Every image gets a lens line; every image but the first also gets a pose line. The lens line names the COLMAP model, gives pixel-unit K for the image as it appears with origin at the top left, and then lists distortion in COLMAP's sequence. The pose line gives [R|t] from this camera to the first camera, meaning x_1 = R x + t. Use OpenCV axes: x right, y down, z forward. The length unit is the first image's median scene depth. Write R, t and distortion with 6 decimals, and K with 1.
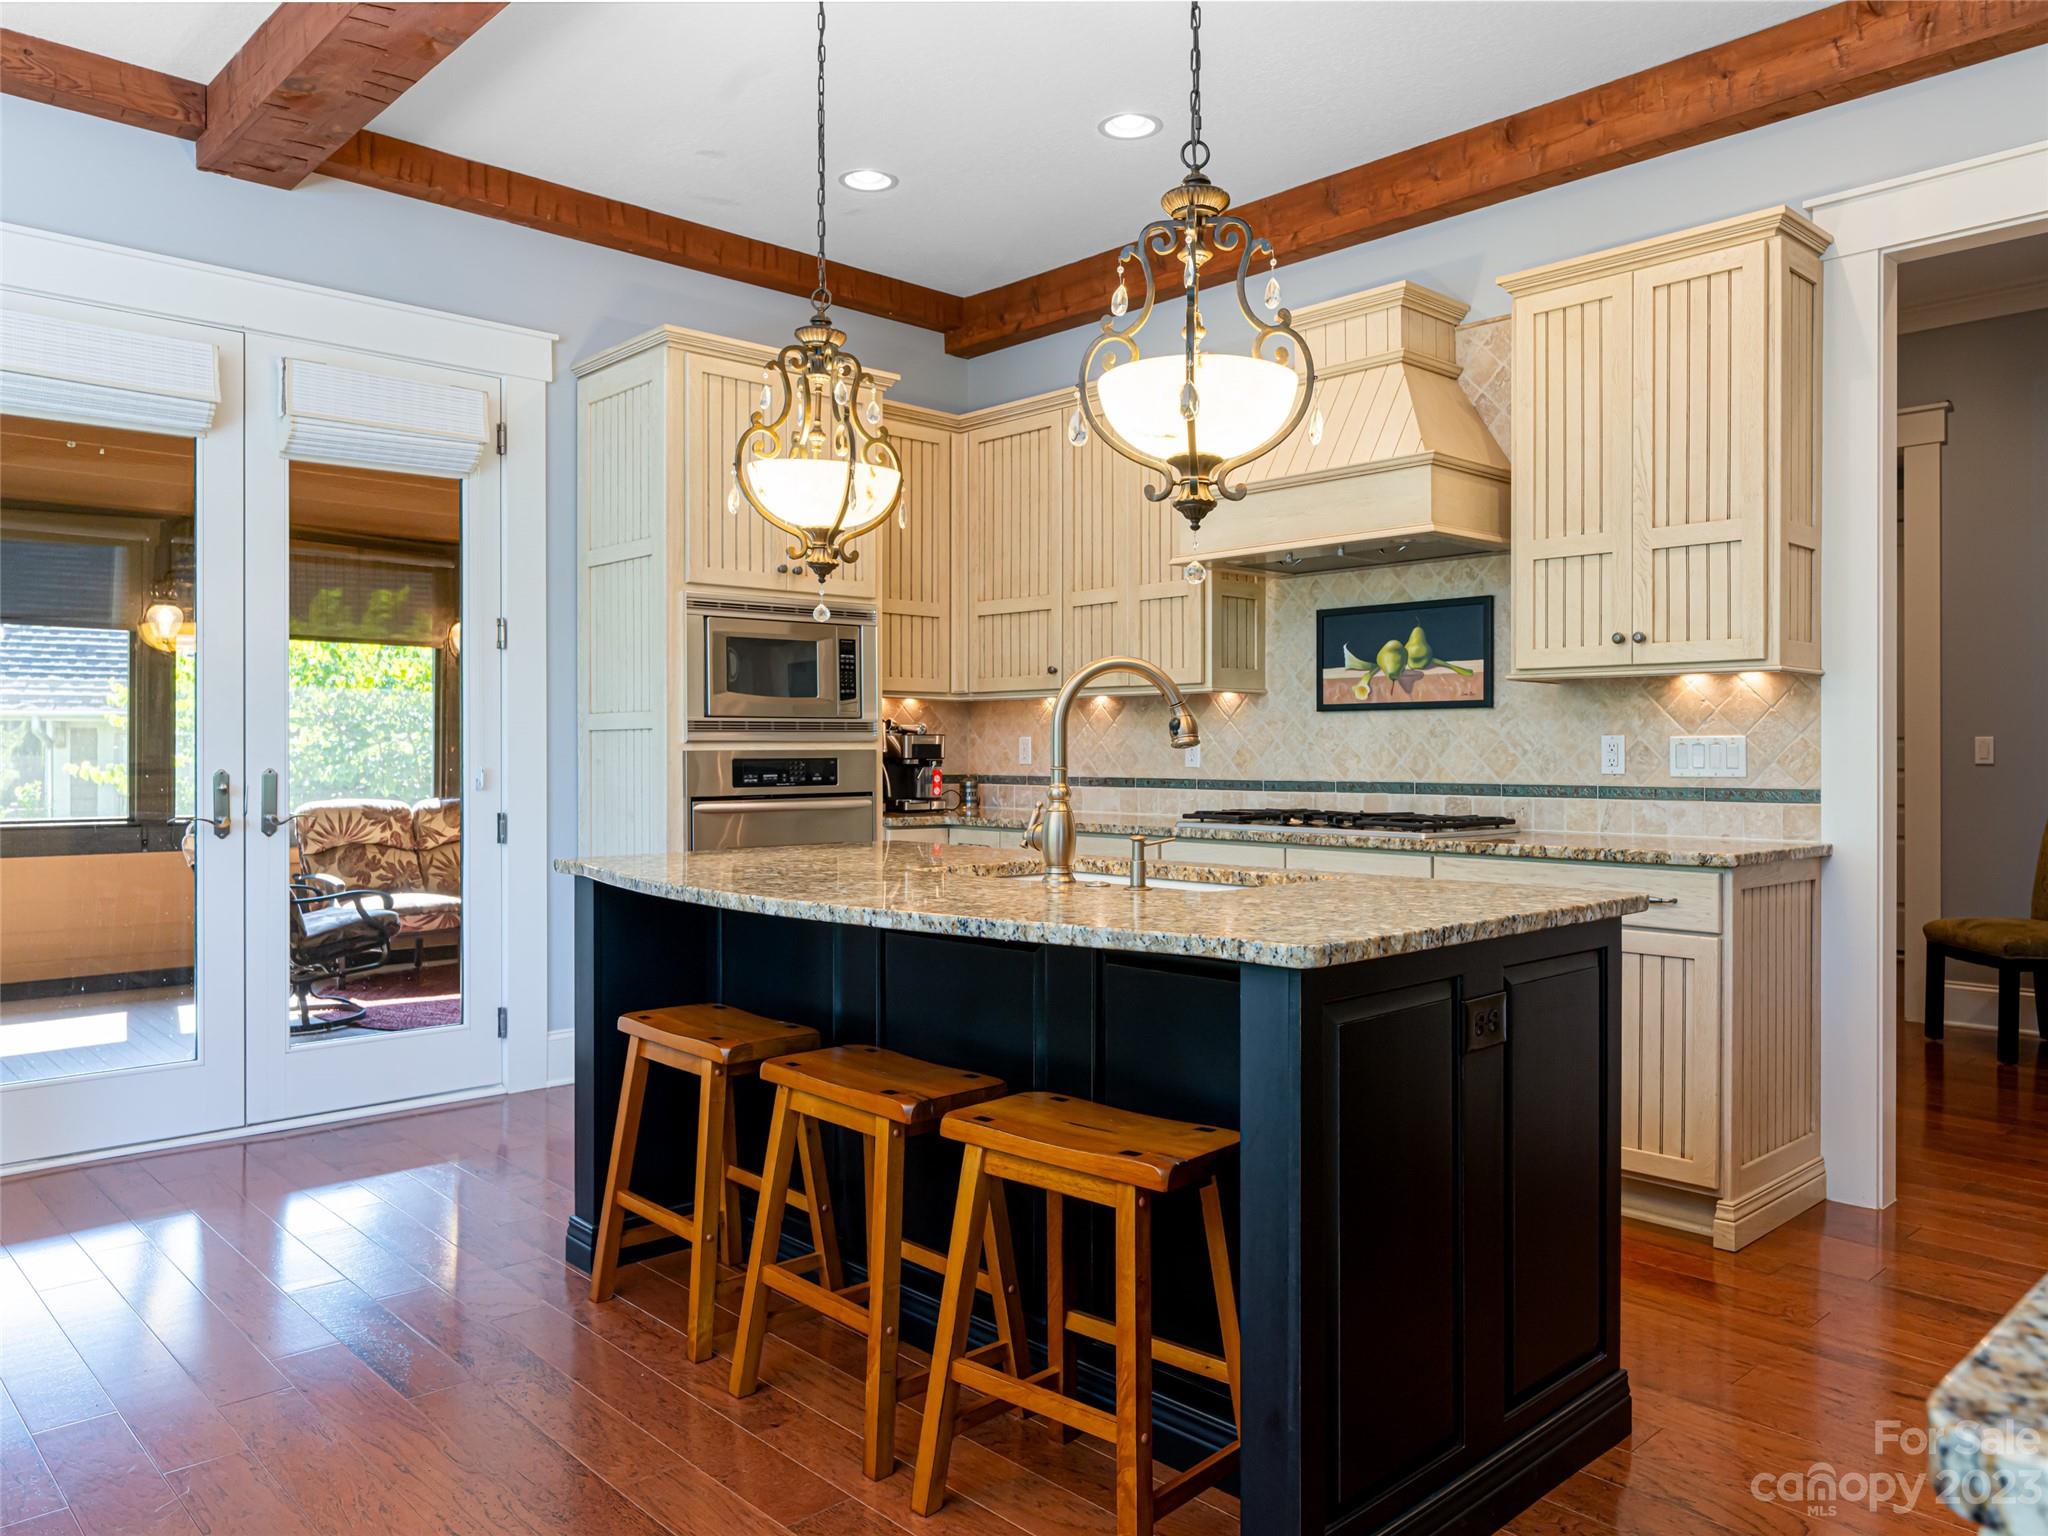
lens RADIAL K [[1458.2, 0, 1050.9], [0, 1458.2, 754.2], [0, 0, 1]] dist [-0.000859, 0.002146]
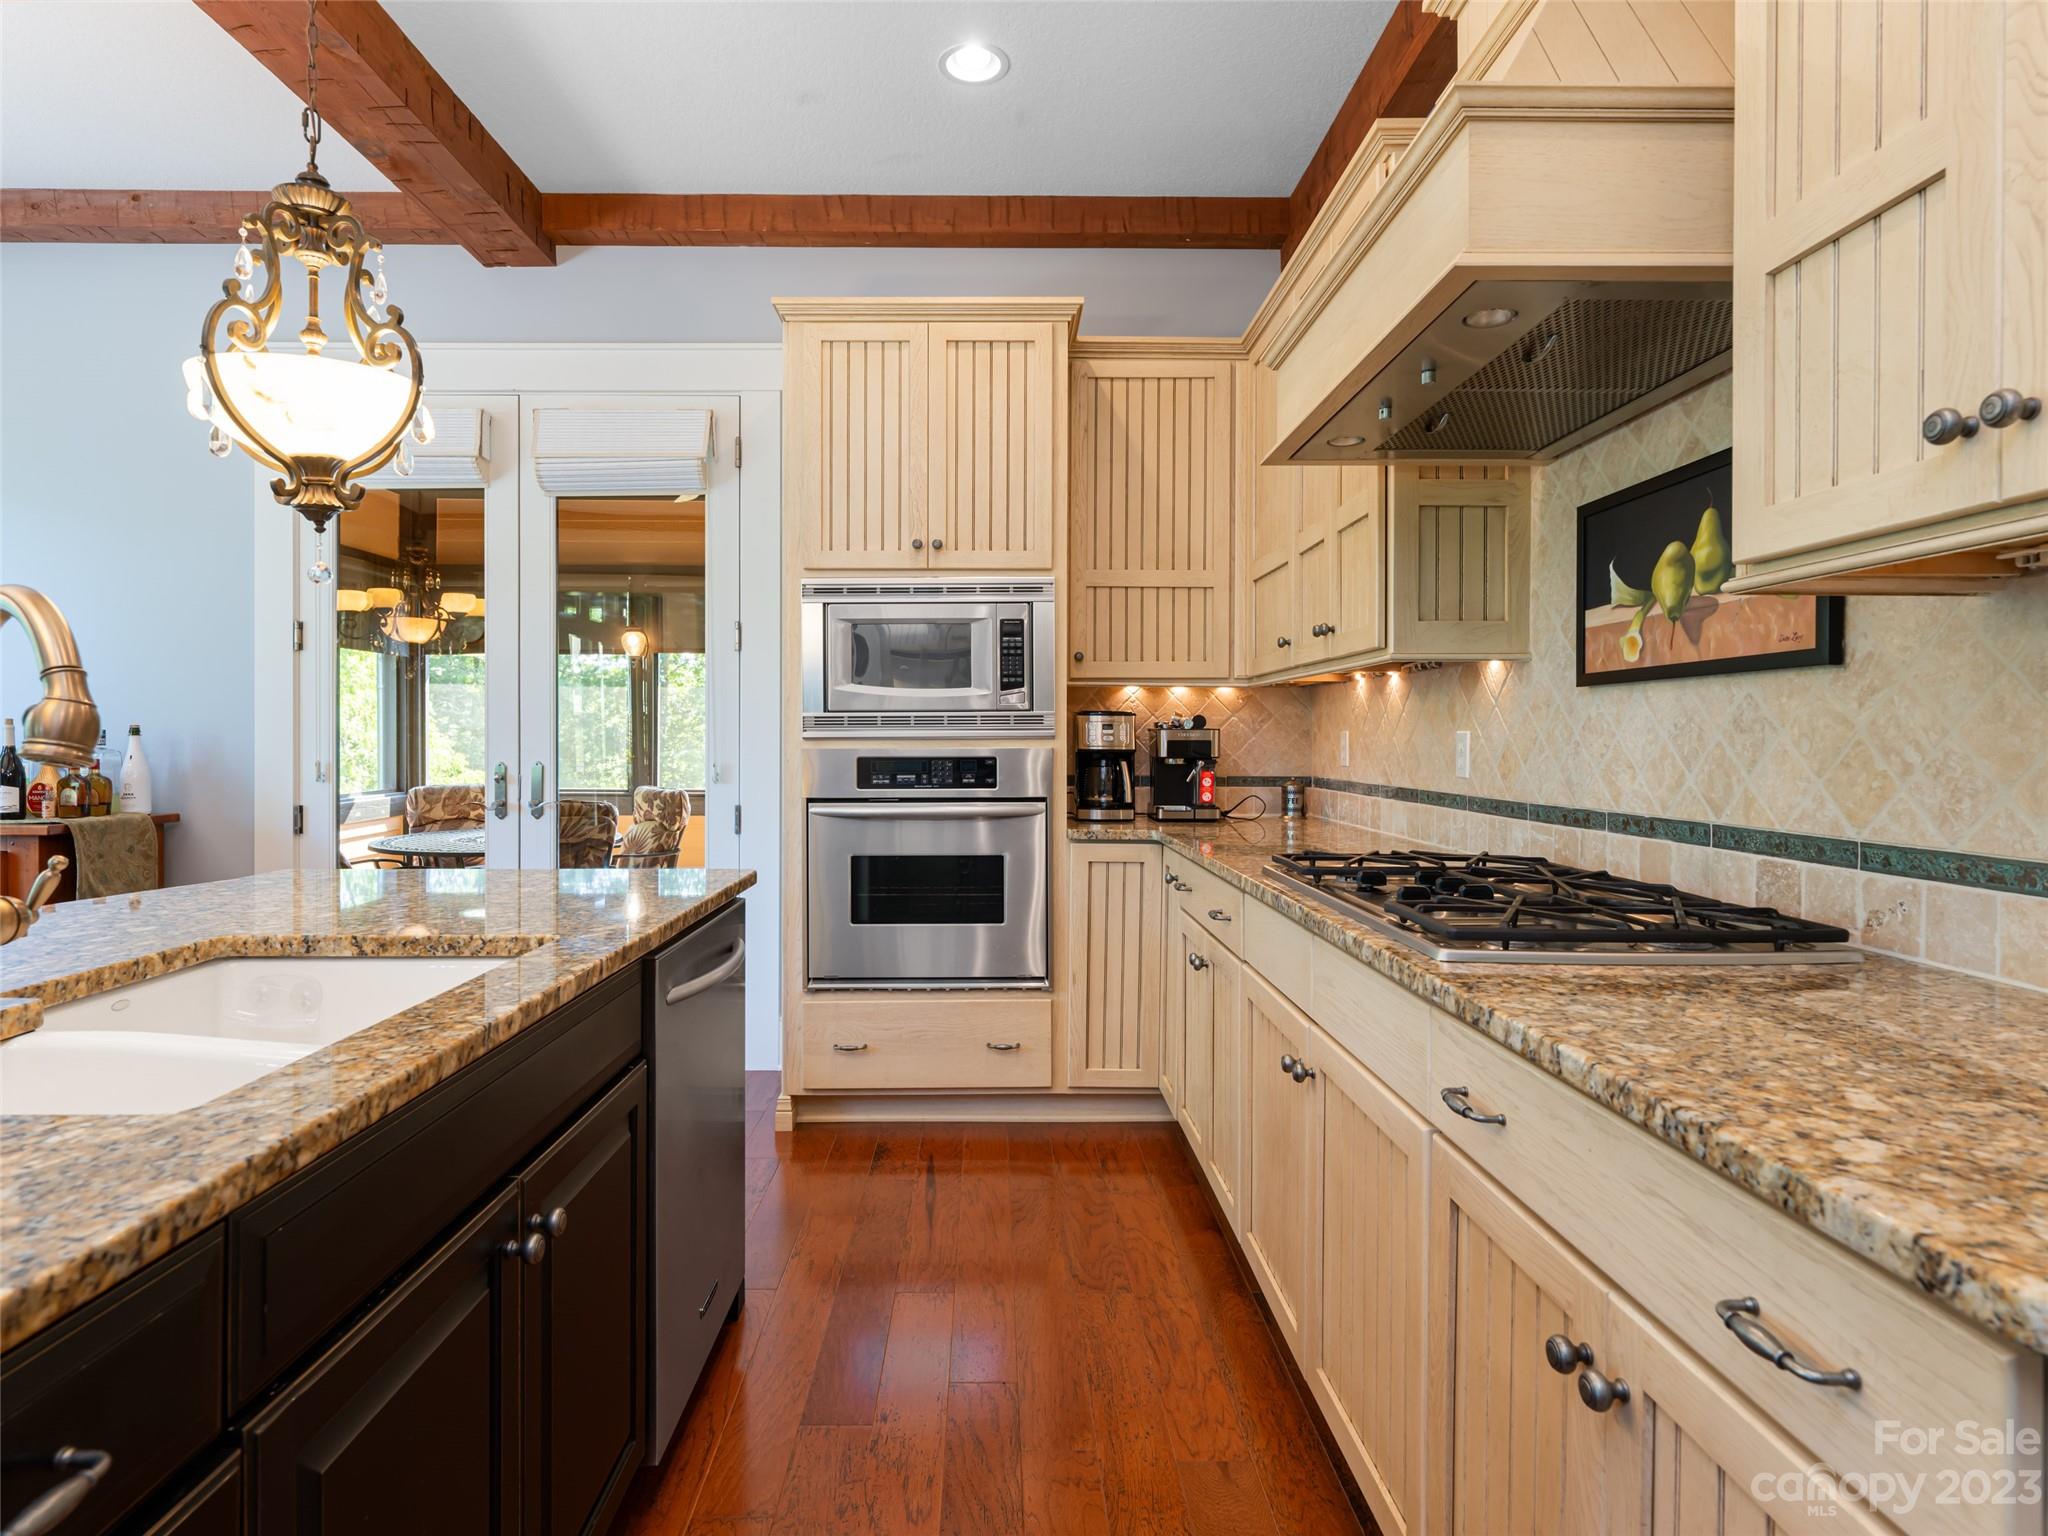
lens RADIAL K [[1125.0, 0, 982.1], [0, 1125.0, 749.3], [0, 0, 1]] dist [0.001557, -0.000186]
pose [[0.727613, 0.008174, -0.685939, 0.346155], [-0.003320, 0.999959, 0.008394, -0.008610], [0.685980, -0.003830, 0.727611, 0.575283]]
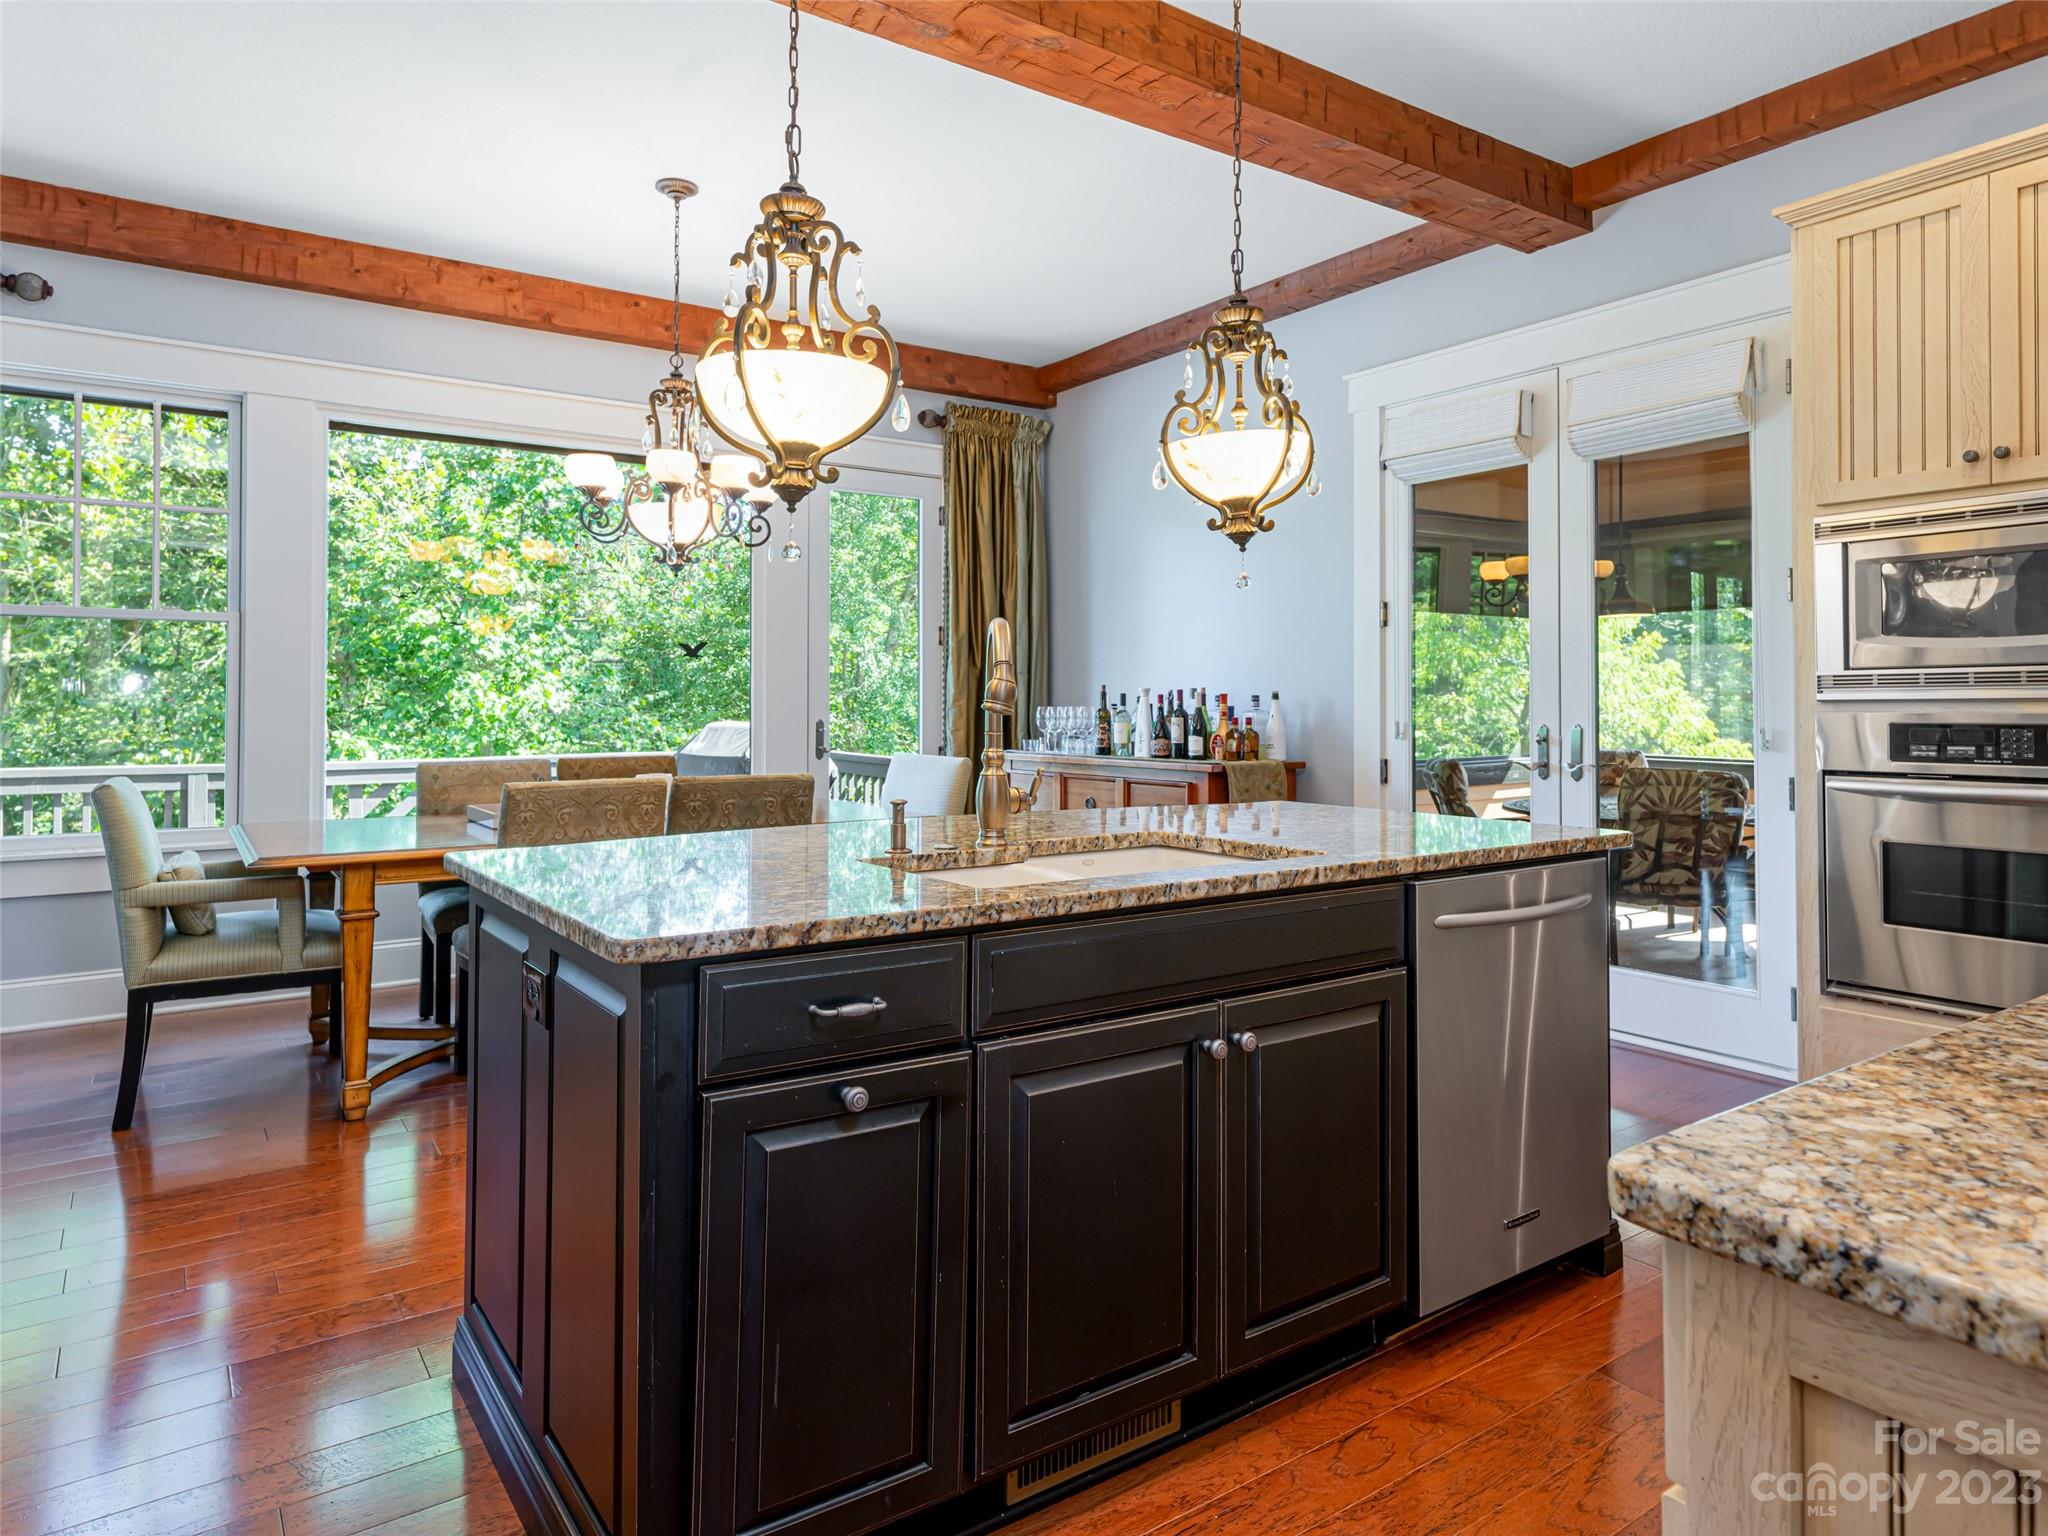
lens RADIAL K [[1189.4, 0, 1006.1], [0, 1189.4, 691.7], [0, 0, 1]] dist [-0.000795, -0.000405]
pose [[-0.146481, -0.007655, -0.989184, 0.496096], [-0.002754, 0.999969, -0.007331, -0.008062], [0.989210, 0.001650, -0.146497, 0.677539]]
